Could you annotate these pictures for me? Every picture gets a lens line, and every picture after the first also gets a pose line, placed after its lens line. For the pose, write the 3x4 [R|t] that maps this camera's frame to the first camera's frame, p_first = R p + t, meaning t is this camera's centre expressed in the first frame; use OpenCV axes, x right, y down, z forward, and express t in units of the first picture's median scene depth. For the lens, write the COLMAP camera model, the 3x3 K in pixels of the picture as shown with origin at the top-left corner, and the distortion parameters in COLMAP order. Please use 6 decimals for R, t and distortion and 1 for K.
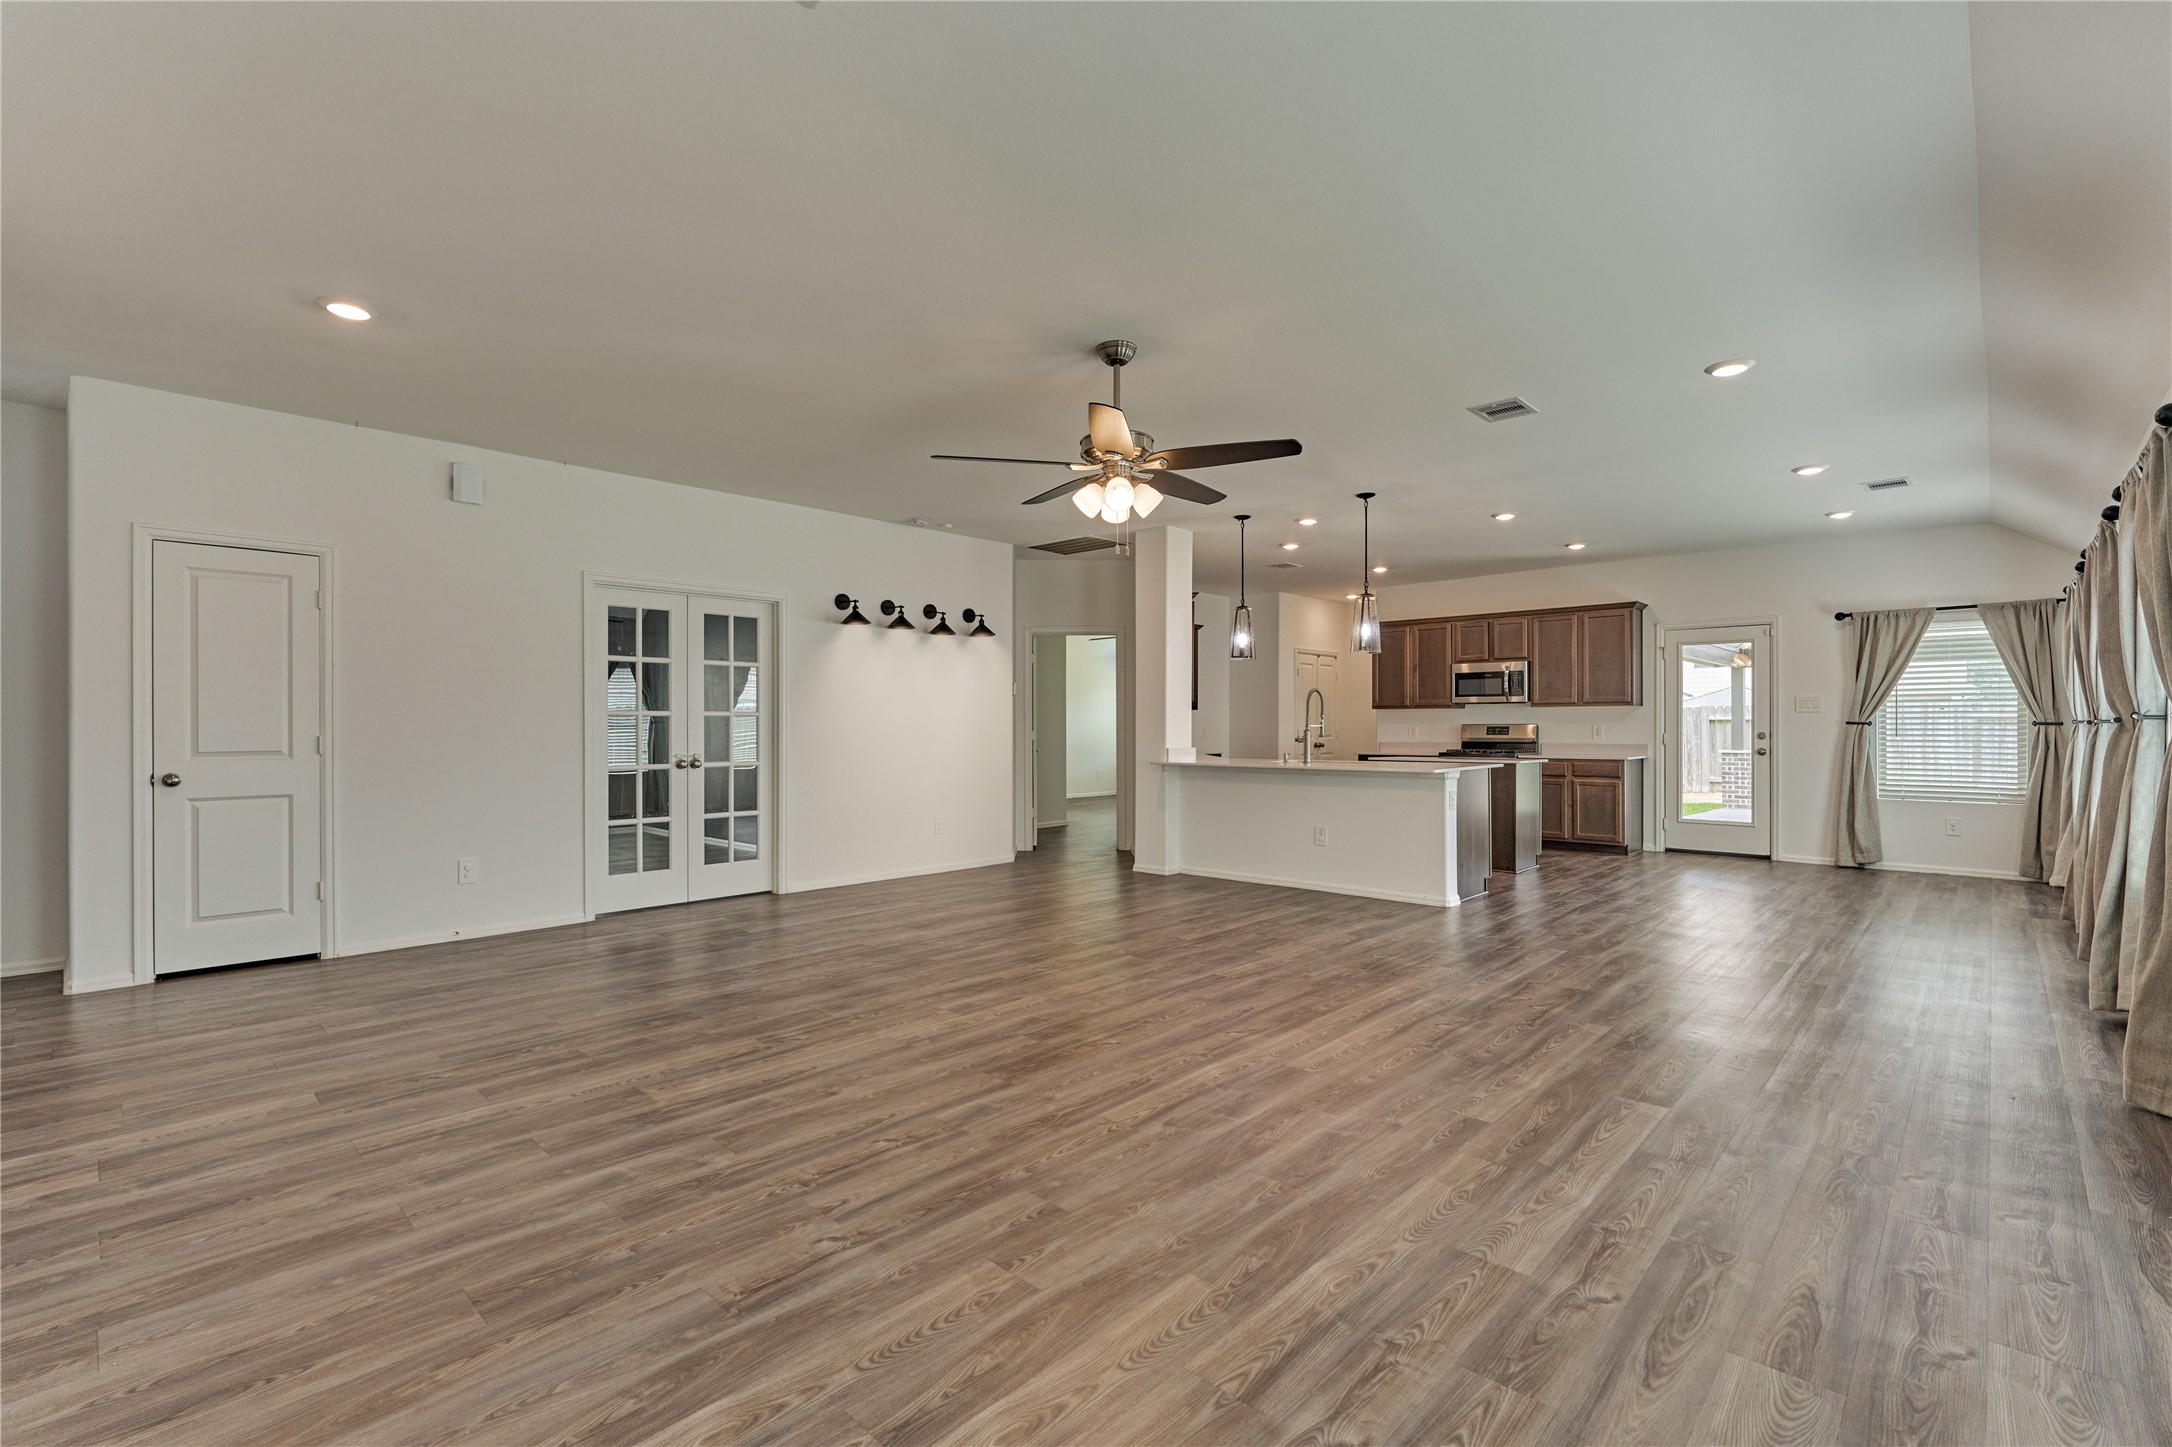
lens RADIAL K [[953.3, 0, 1071.5], [0, 953.3, 728.2], [0, 0, 1]] dist [-0.010223, 0.001309]
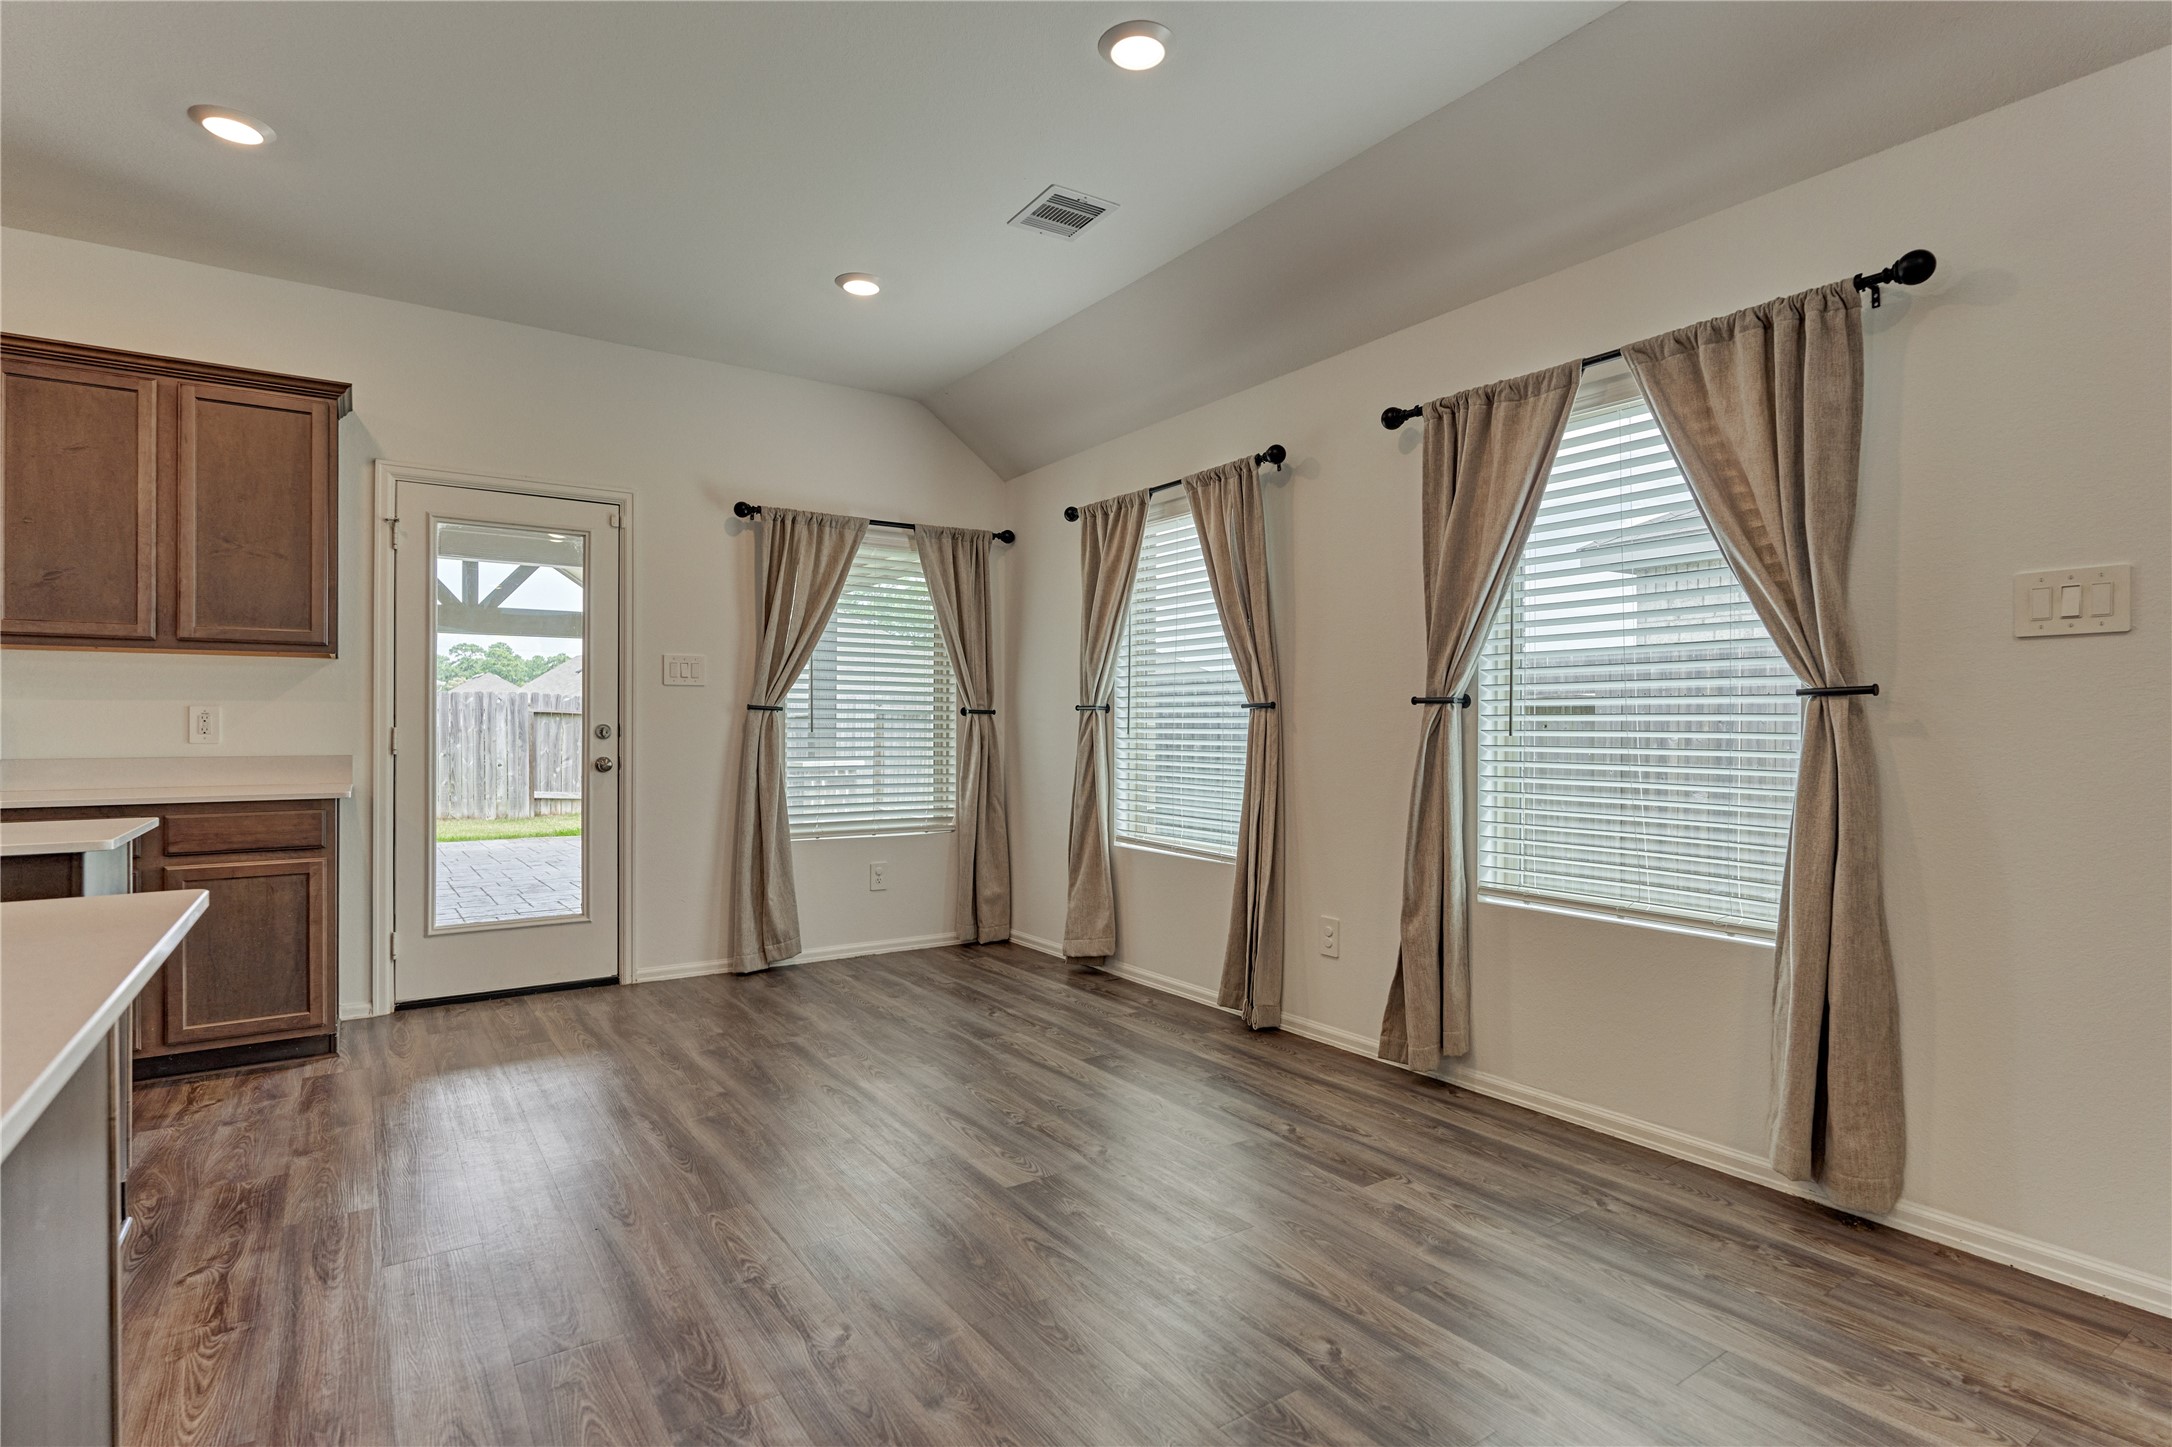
lens RADIAL K [[1077.1, 0, 1088.4], [0, 1077.1, 727.4], [0, 0, 1]] dist [0.001700, 0.000162]
pose [[0.192082, -0.001957, 0.981377, 0.240602], [-0.004783, 0.999984, 0.002930, 0.002860], [-0.981367, -0.005257, 0.192069, 0.667596]]
